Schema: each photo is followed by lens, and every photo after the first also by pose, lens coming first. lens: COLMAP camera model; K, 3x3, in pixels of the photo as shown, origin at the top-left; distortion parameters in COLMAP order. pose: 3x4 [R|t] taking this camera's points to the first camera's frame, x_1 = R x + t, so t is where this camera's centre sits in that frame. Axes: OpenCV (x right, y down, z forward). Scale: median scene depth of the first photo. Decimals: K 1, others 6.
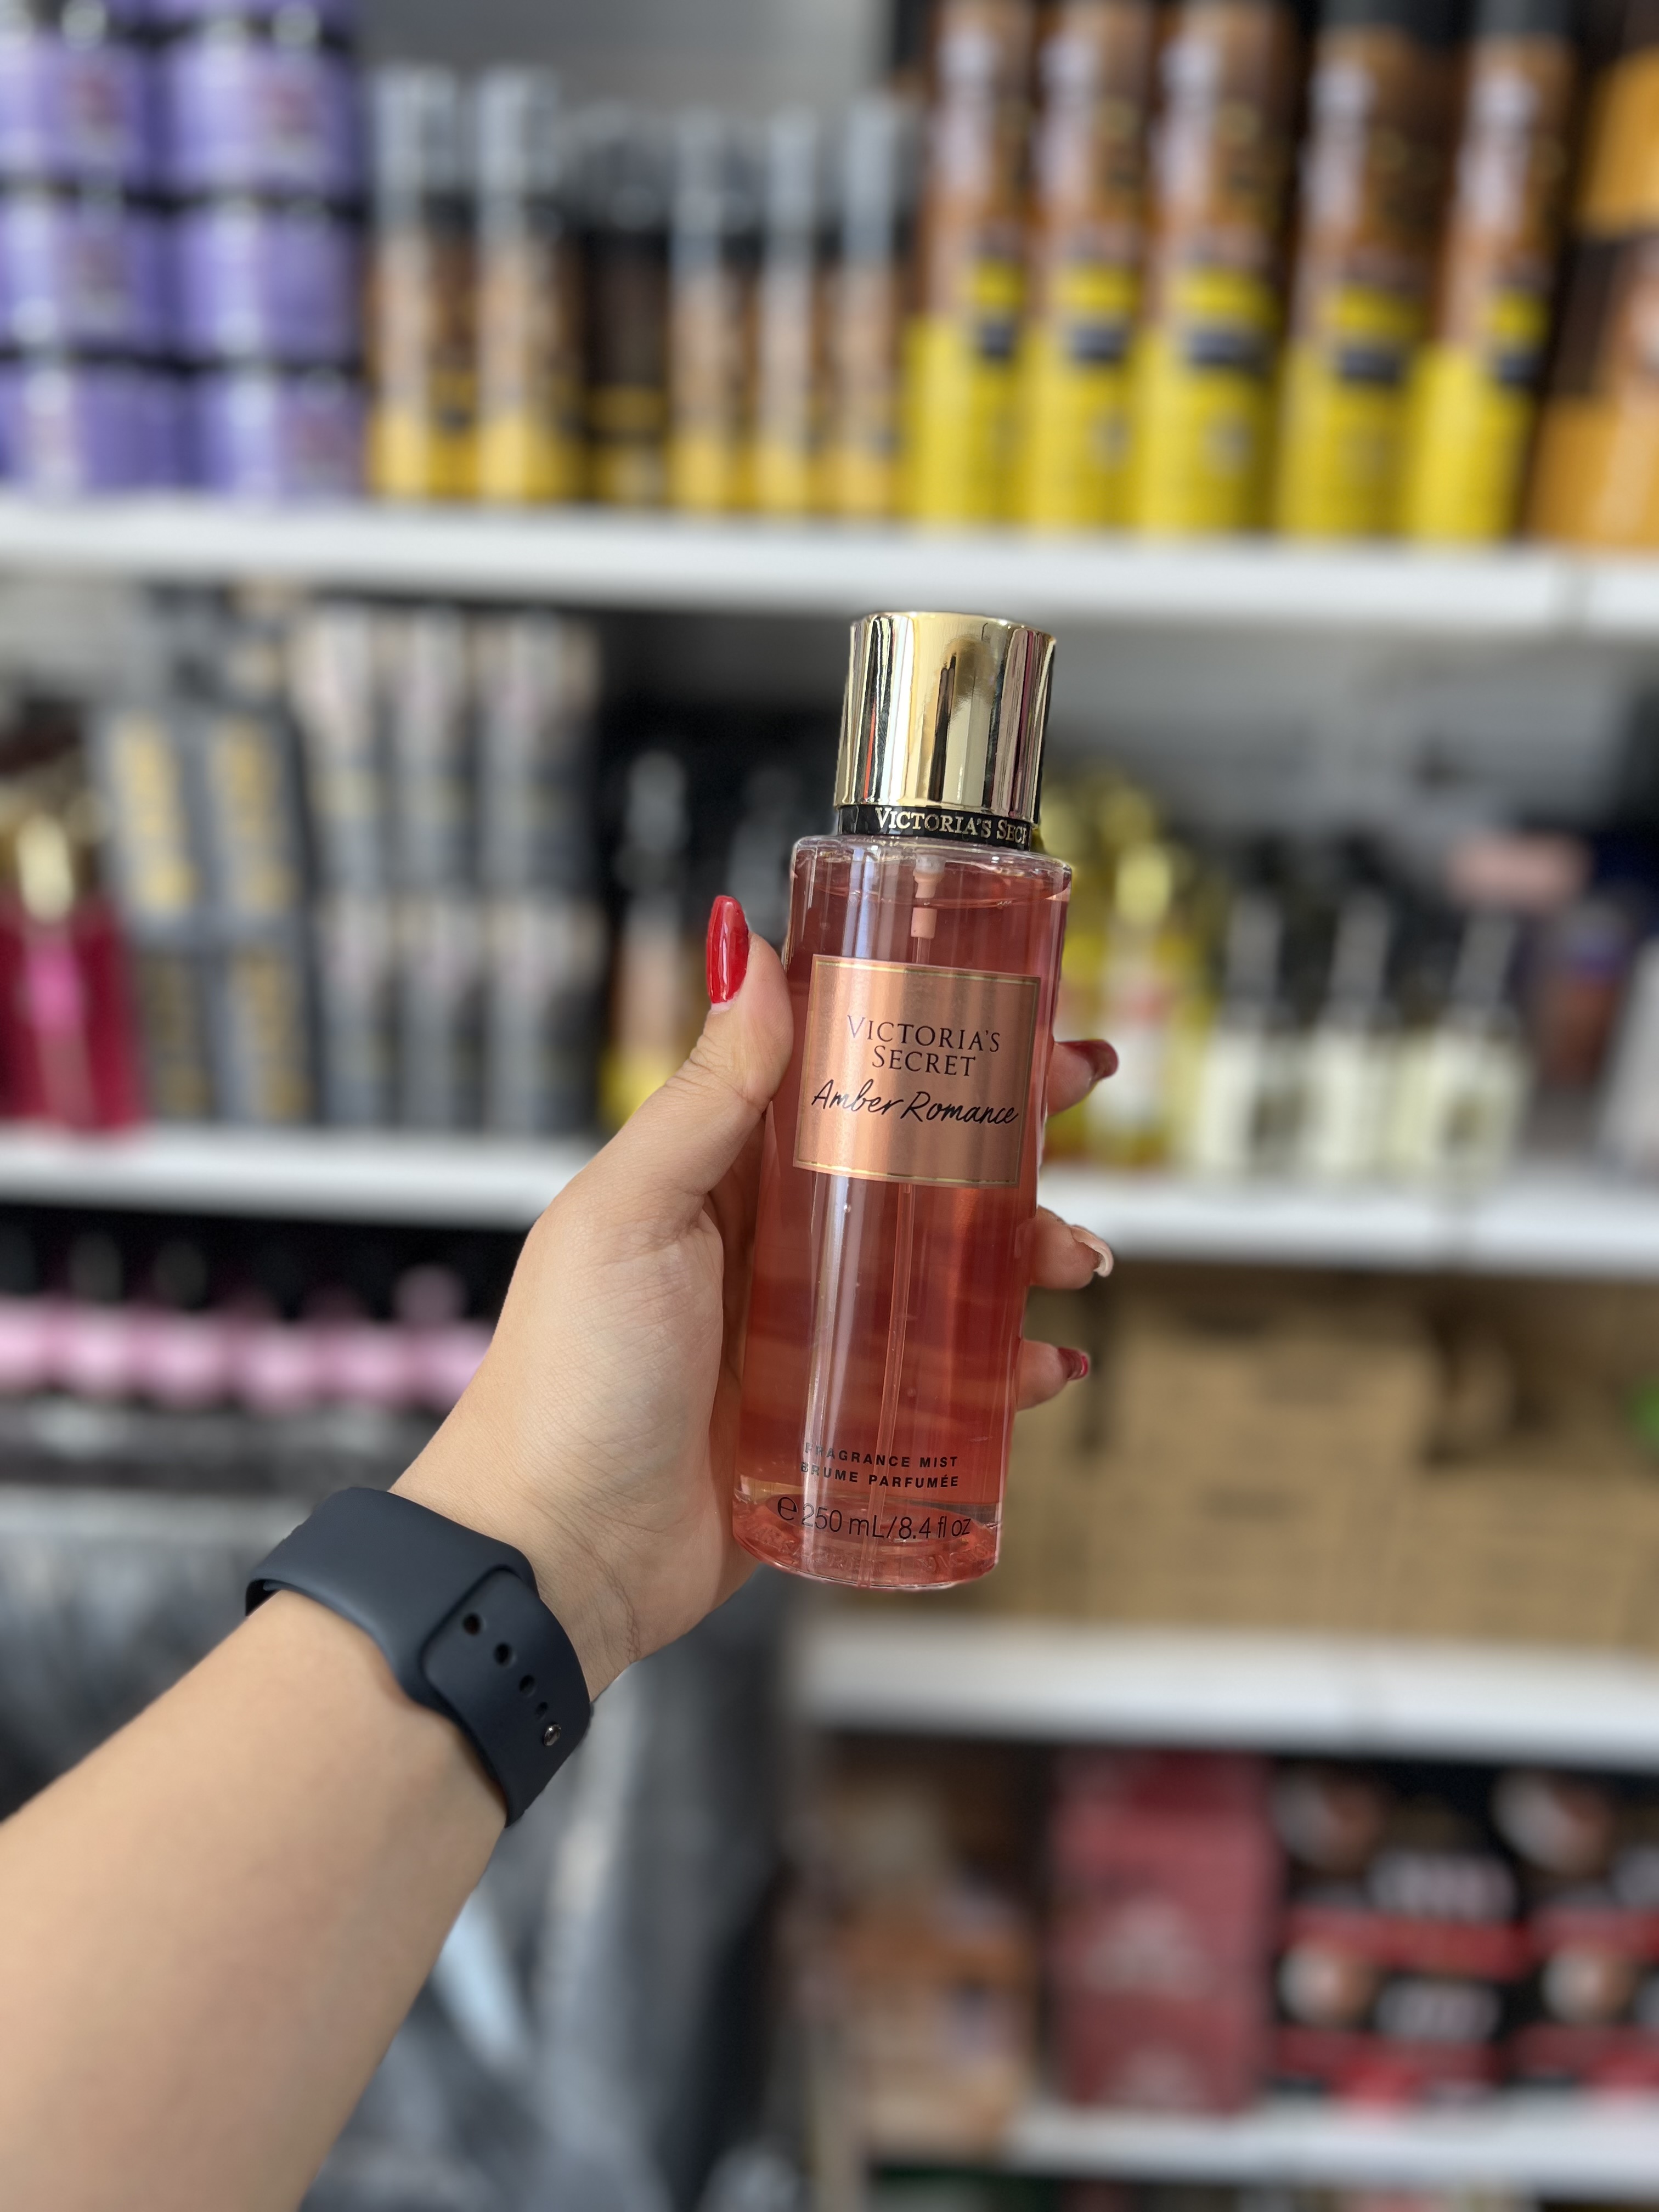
lens RADIAL K [[1750.2, 0, 836.0], [0, 1750.2, 1108.2], [0, 0, 1]] dist [0.028314, -0.032606]
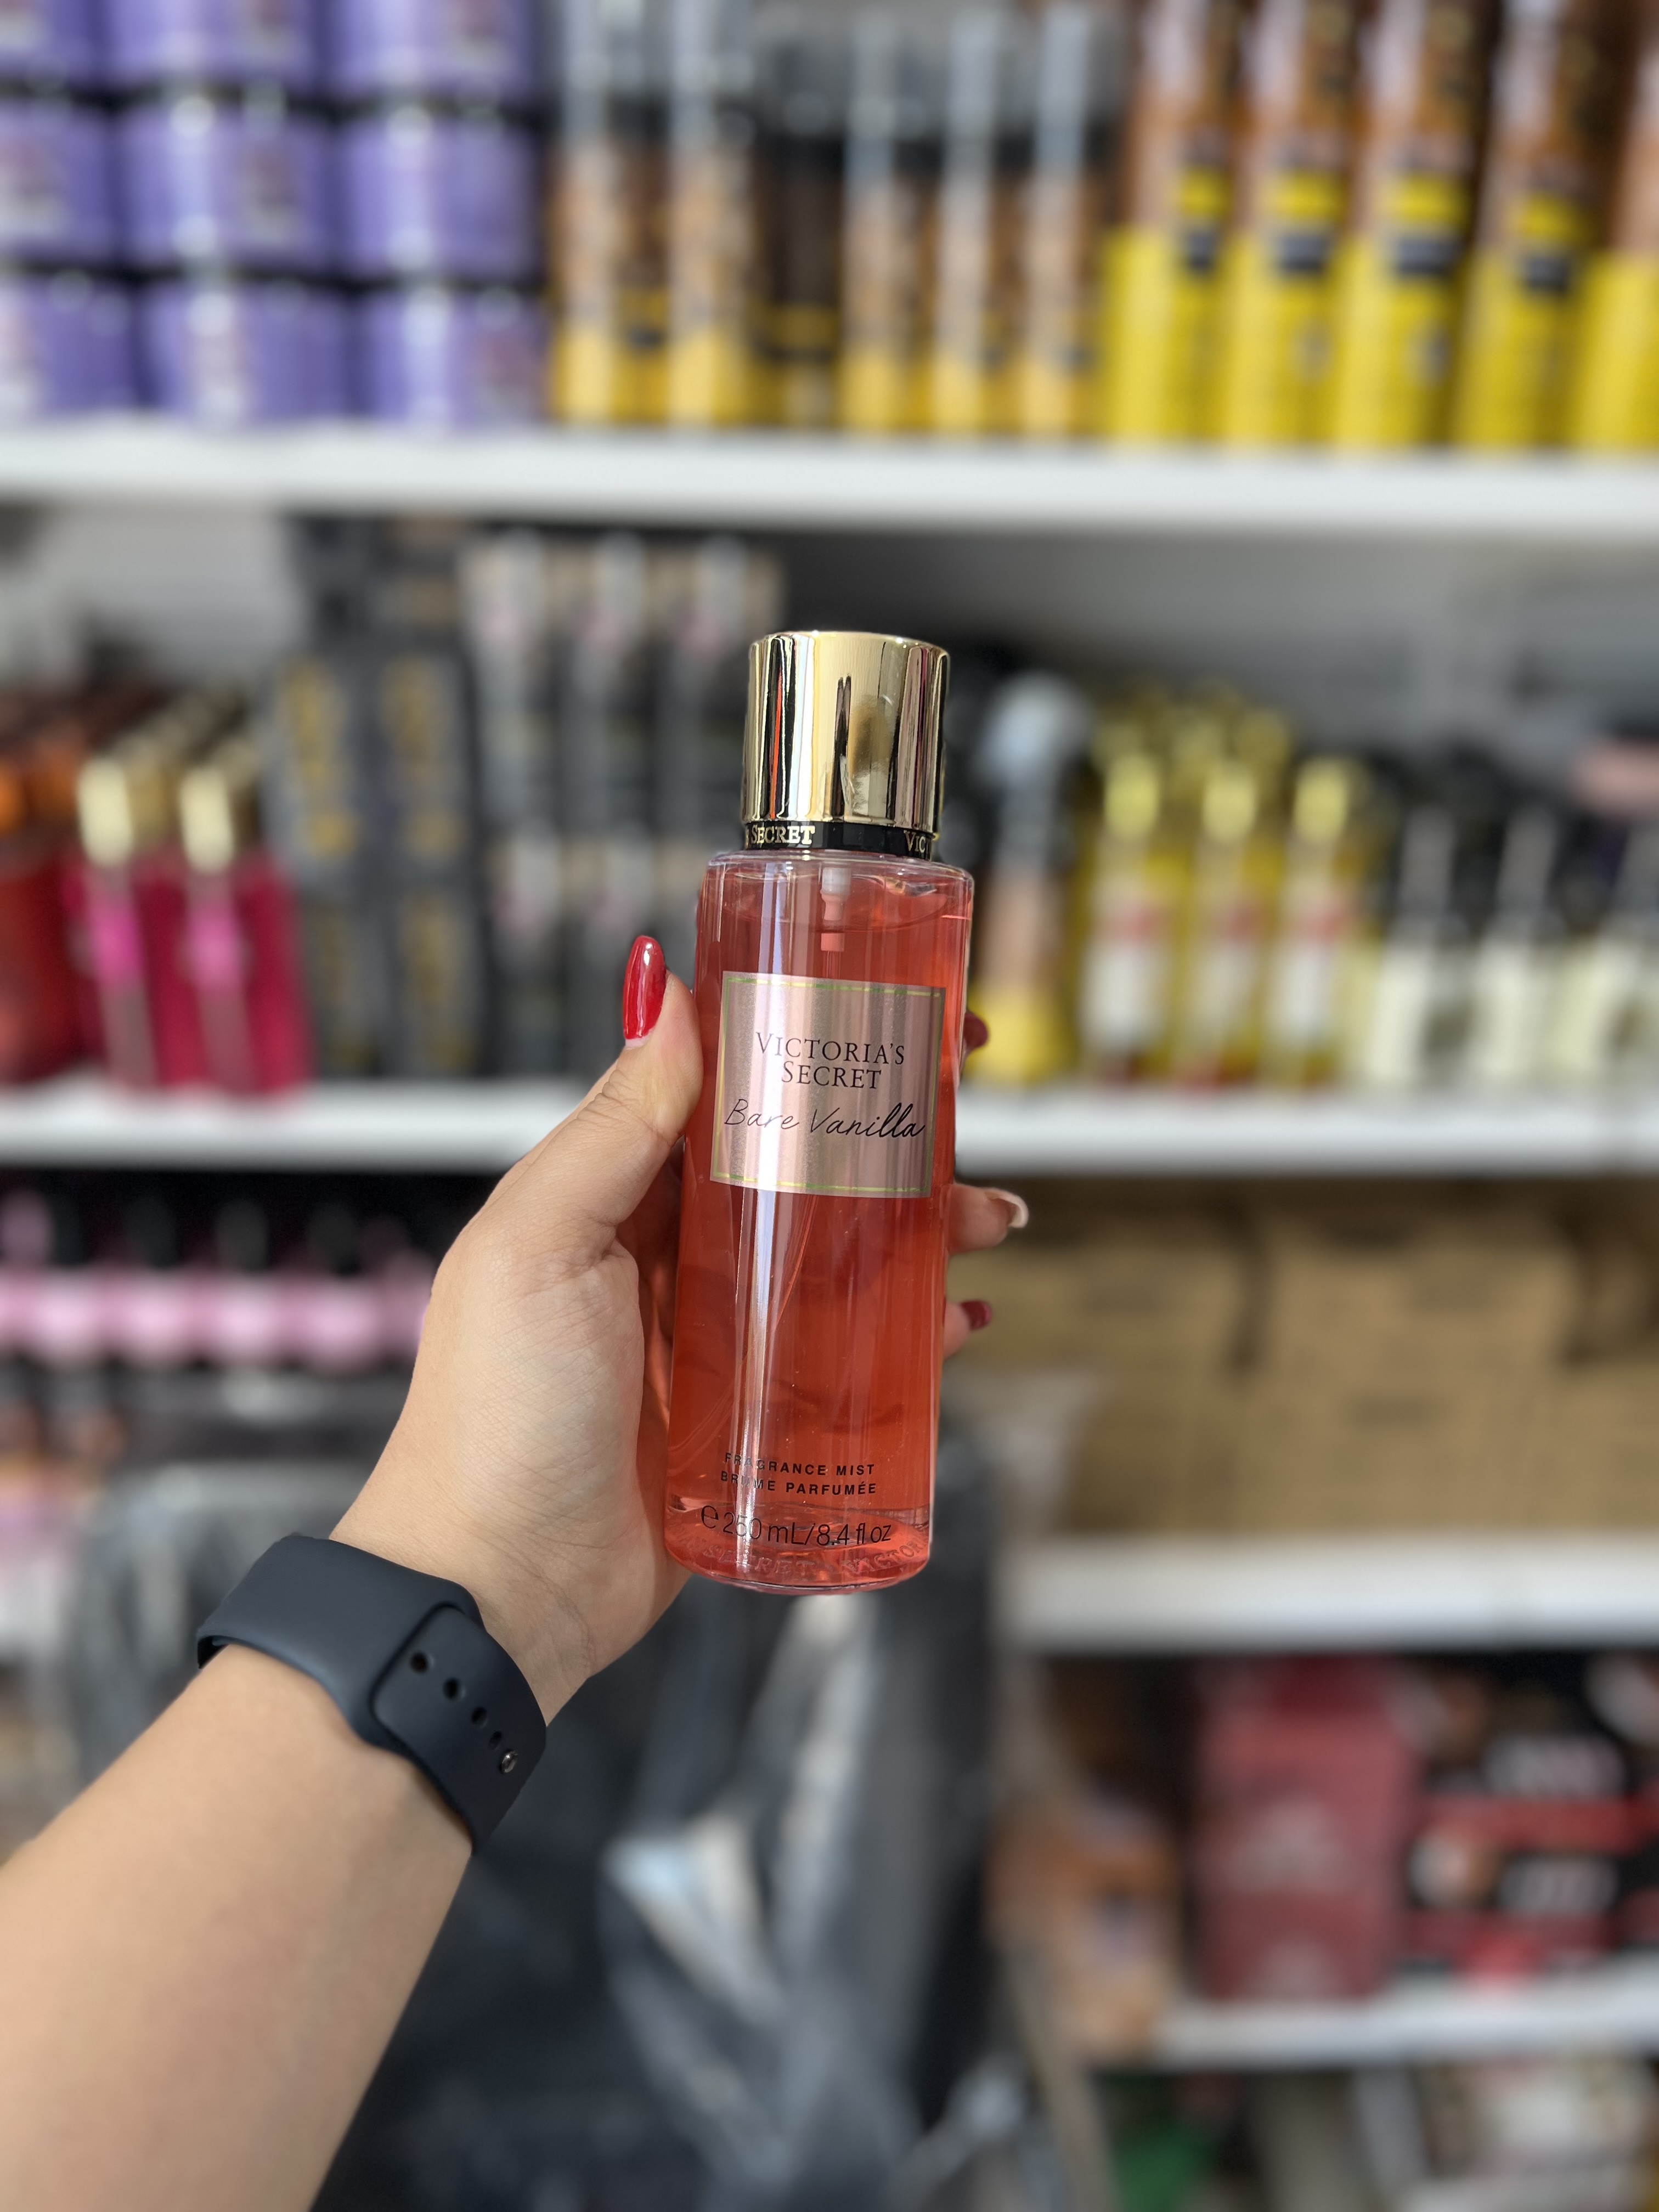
lens RADIAL K [[1750.2, 0, 822.8], [0, 1750.2, 1111.9], [0, 0, 1]] dist [0.028314, -0.032606]
pose [[0.995477, -0.046322, 0.082950, -0.197363], [0.043490, 0.998419, 0.035624, 0.000822], [-0.084469, -0.031855, 0.995917, 0.018313]]
